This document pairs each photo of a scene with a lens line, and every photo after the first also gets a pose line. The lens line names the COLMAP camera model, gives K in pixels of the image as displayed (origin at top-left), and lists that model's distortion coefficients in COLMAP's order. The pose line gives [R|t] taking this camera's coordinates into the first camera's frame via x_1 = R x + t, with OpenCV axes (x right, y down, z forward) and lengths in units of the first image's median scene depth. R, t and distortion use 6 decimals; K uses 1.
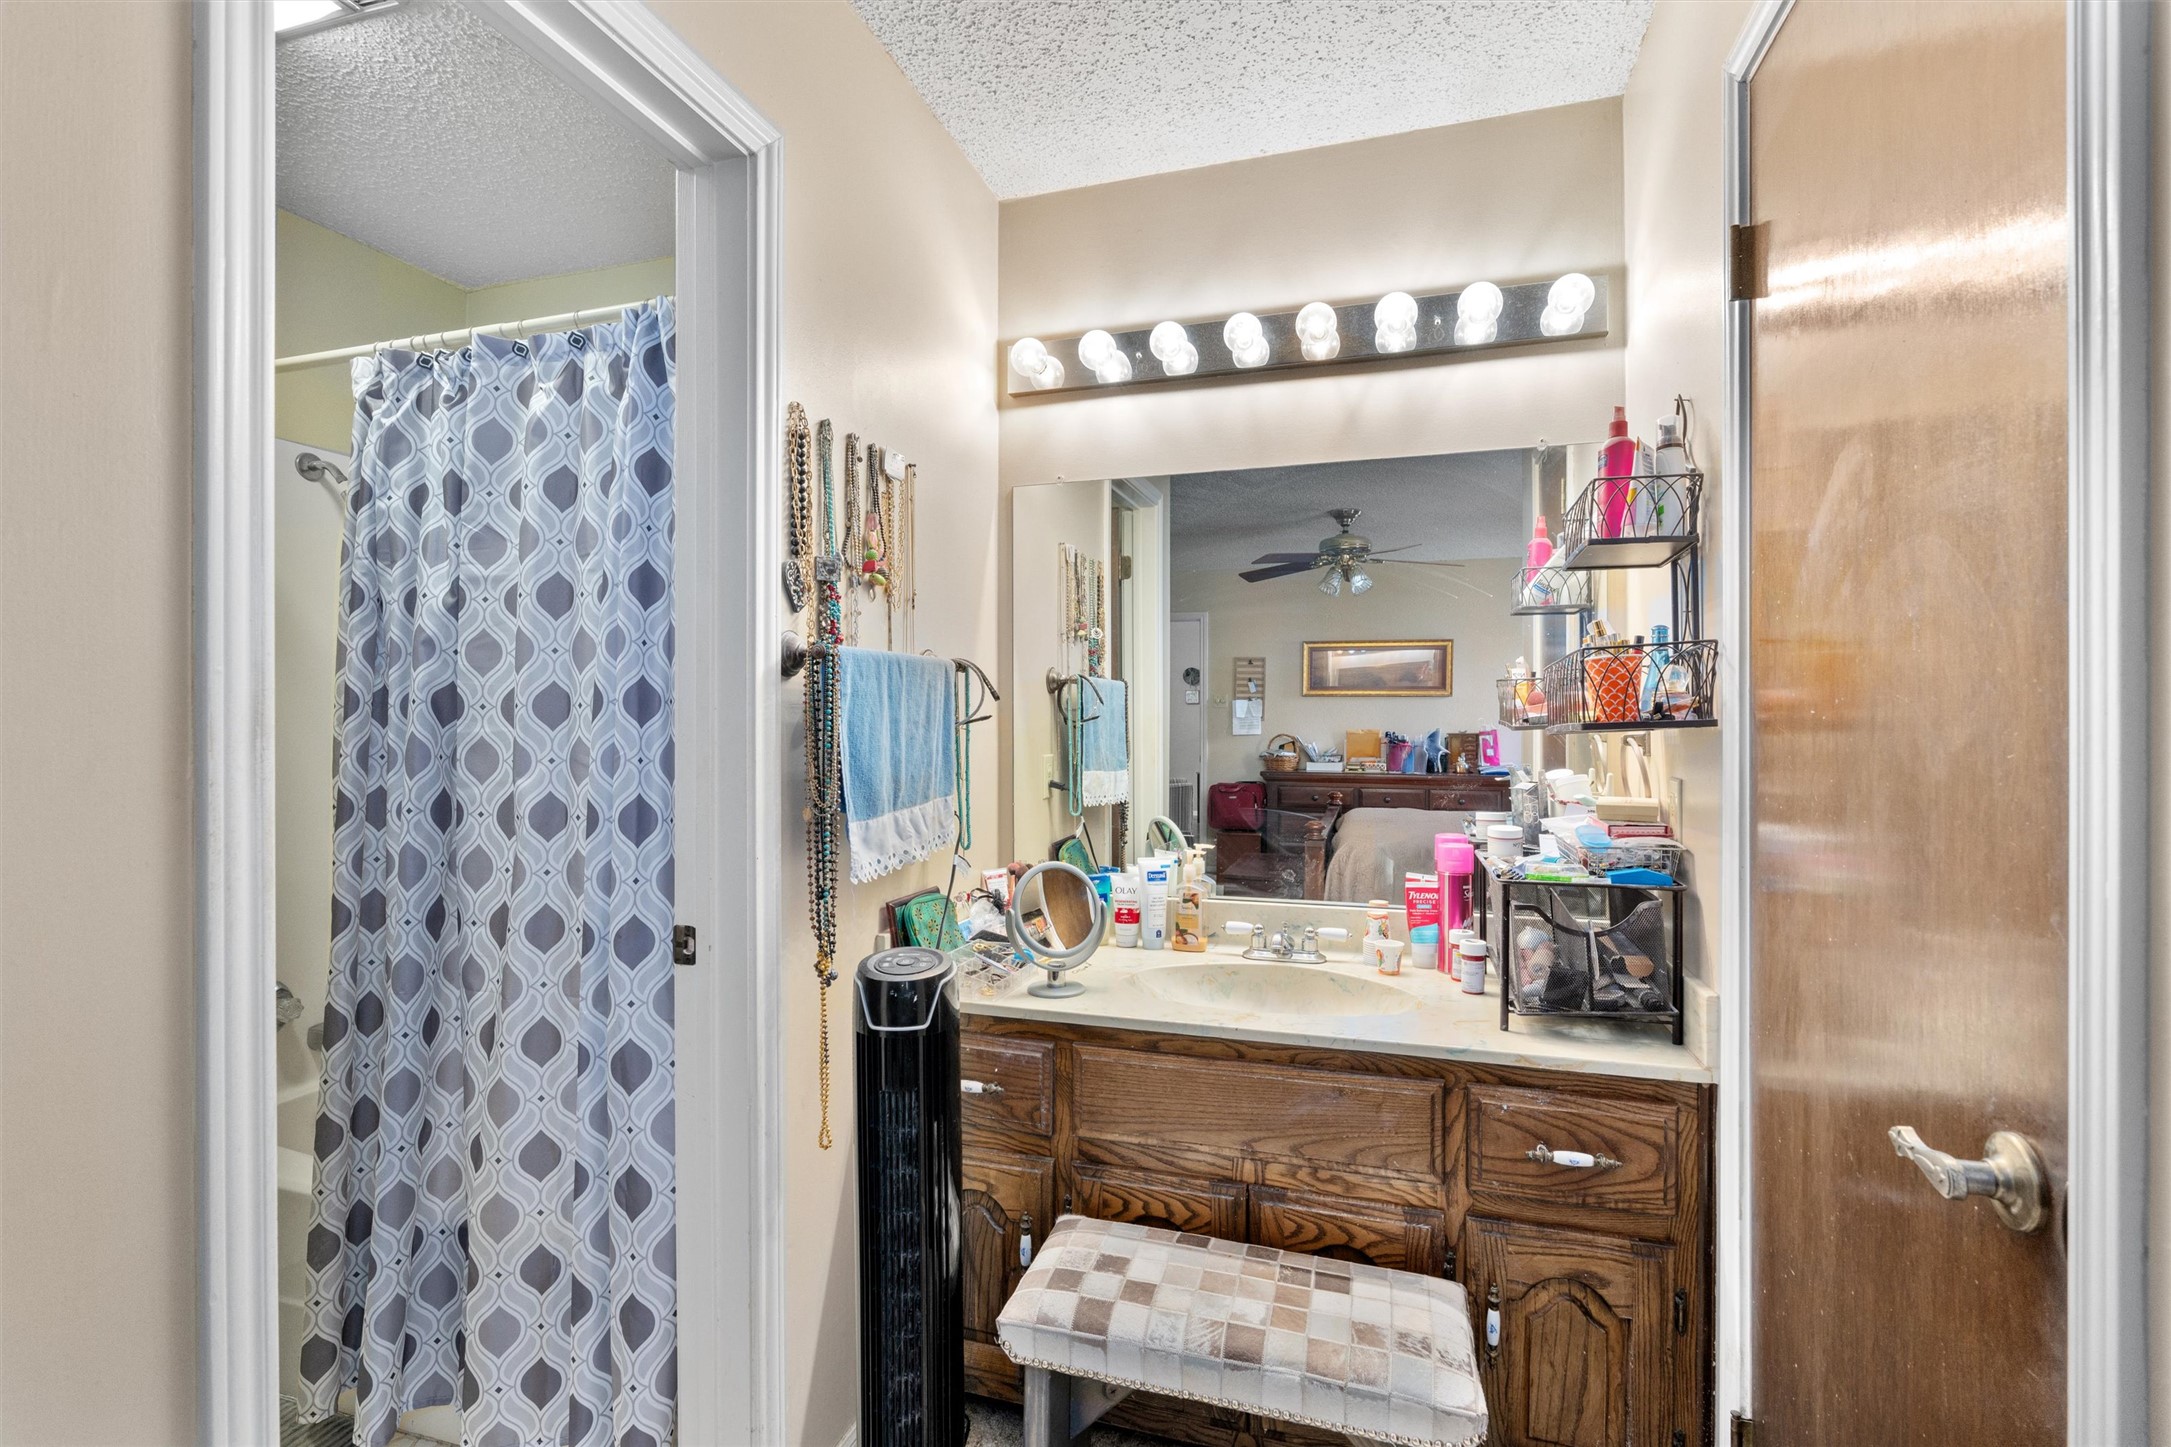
lens RADIAL K [[973.4, 0, 1081.5], [0, 973.4, 731.7], [0, 0, 1]] dist [-0.011158, 0.003774]
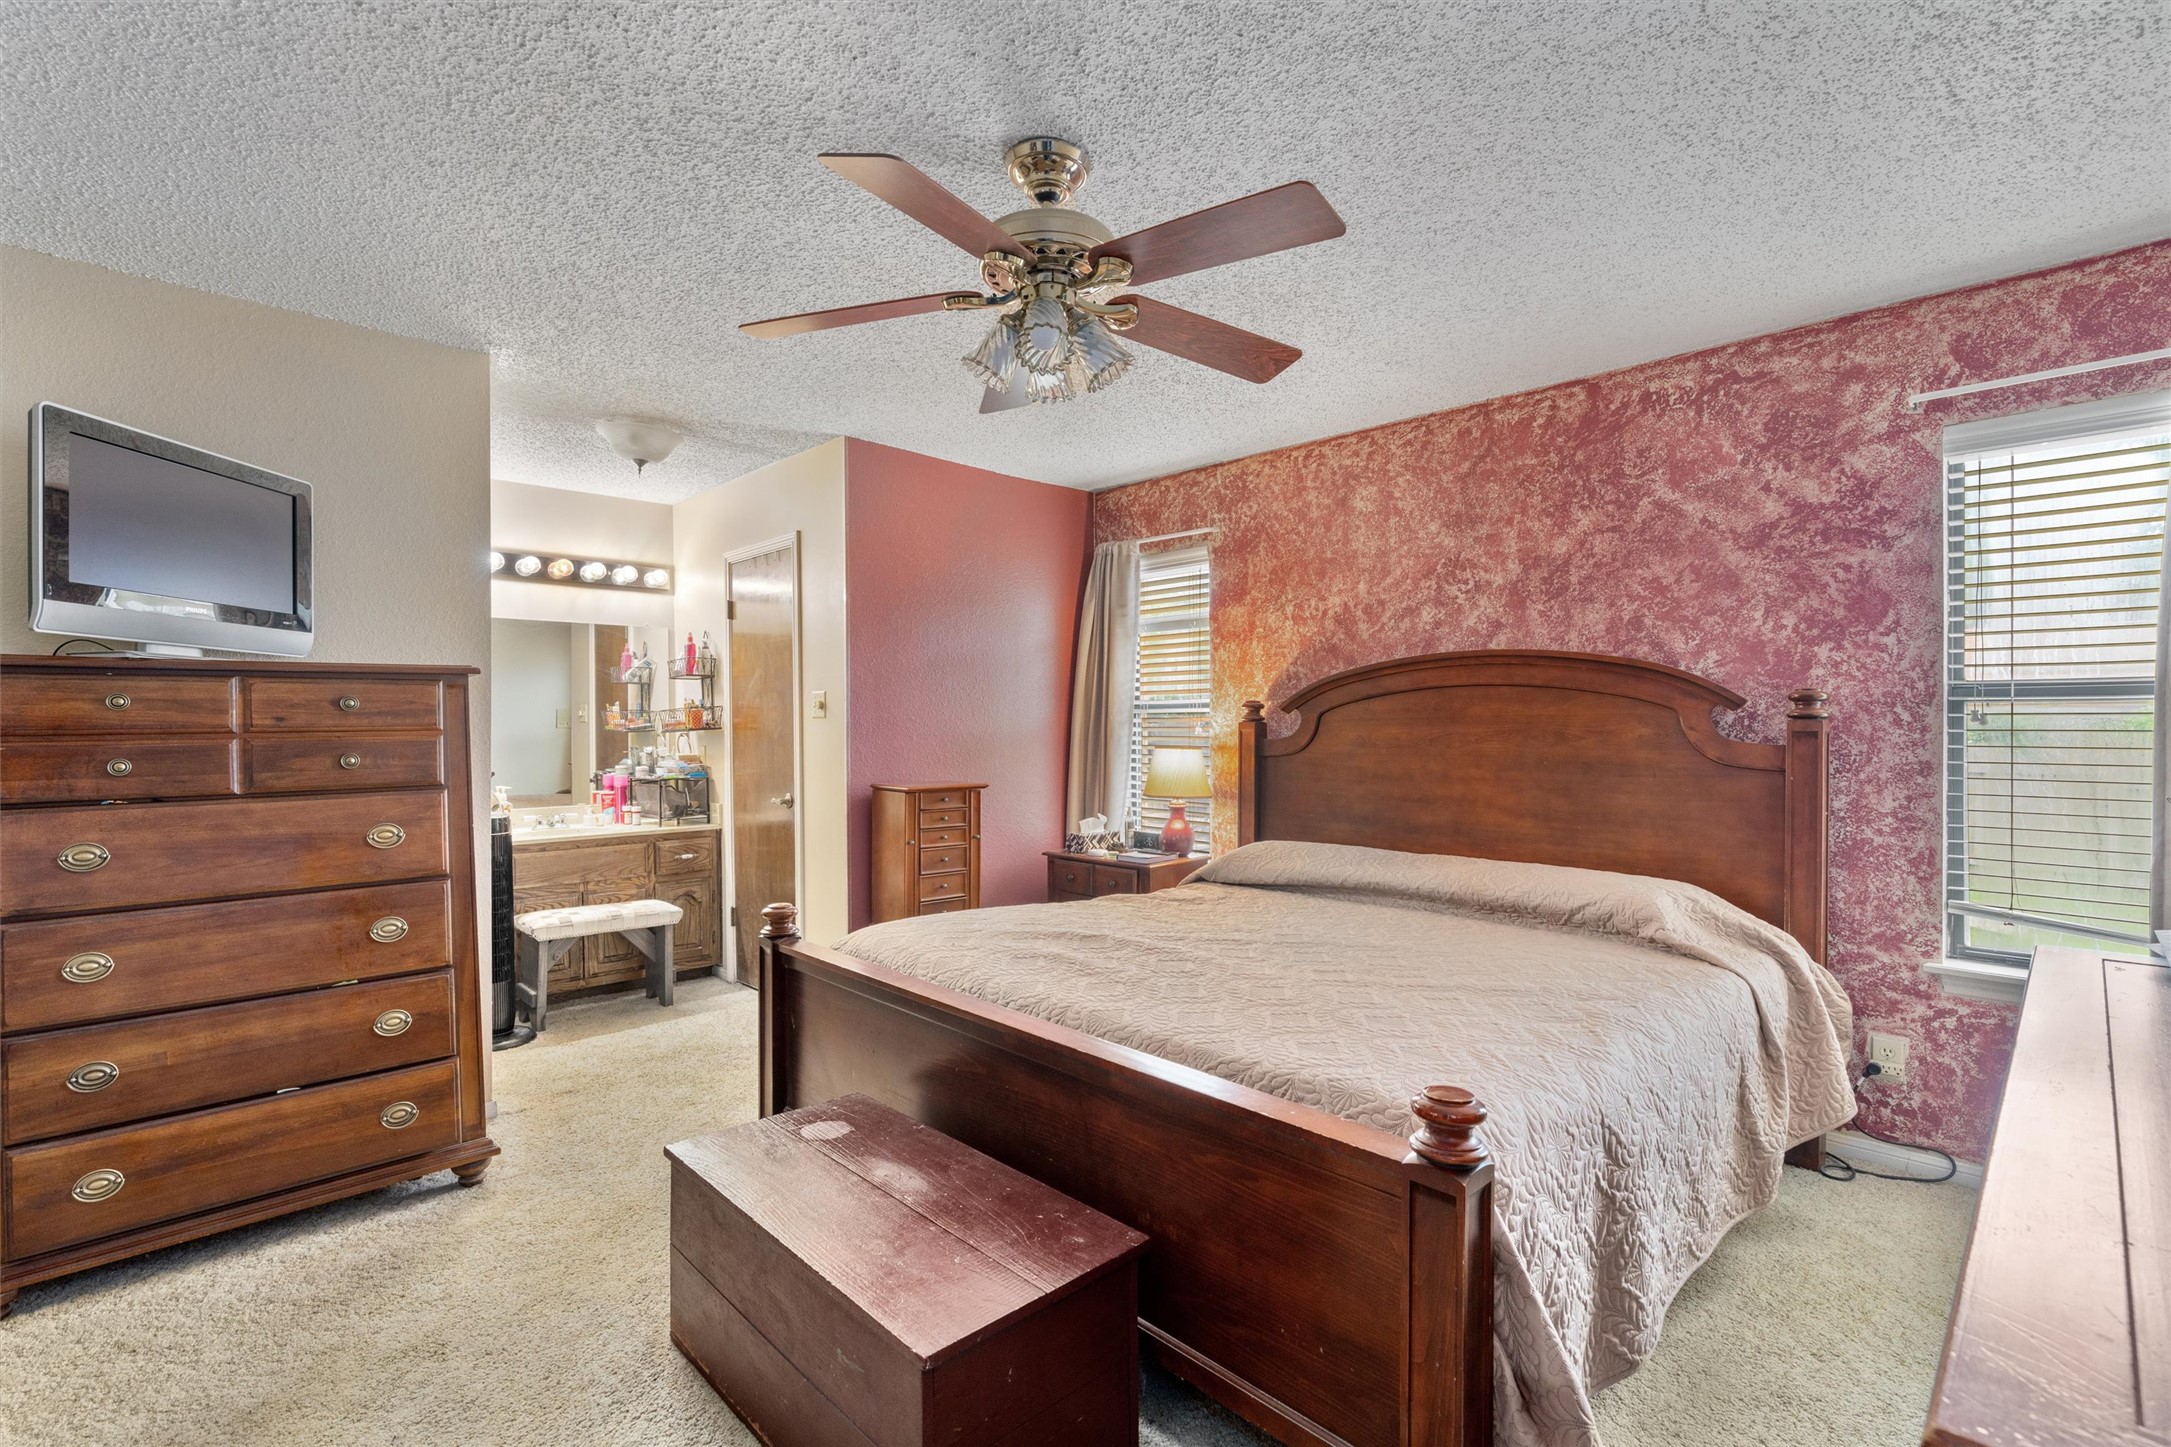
lens RADIAL K [[973.4, 0, 1081.3], [0, 973.4, 730.8], [0, 0, 1]] dist [-0.011158, 0.003774]
pose [[0.471171, -0.010700, 0.881977, -1.751540], [0.014347, 0.999887, 0.004466, 0.003204], [-0.881925, 0.010549, 0.471272, -1.743643]]
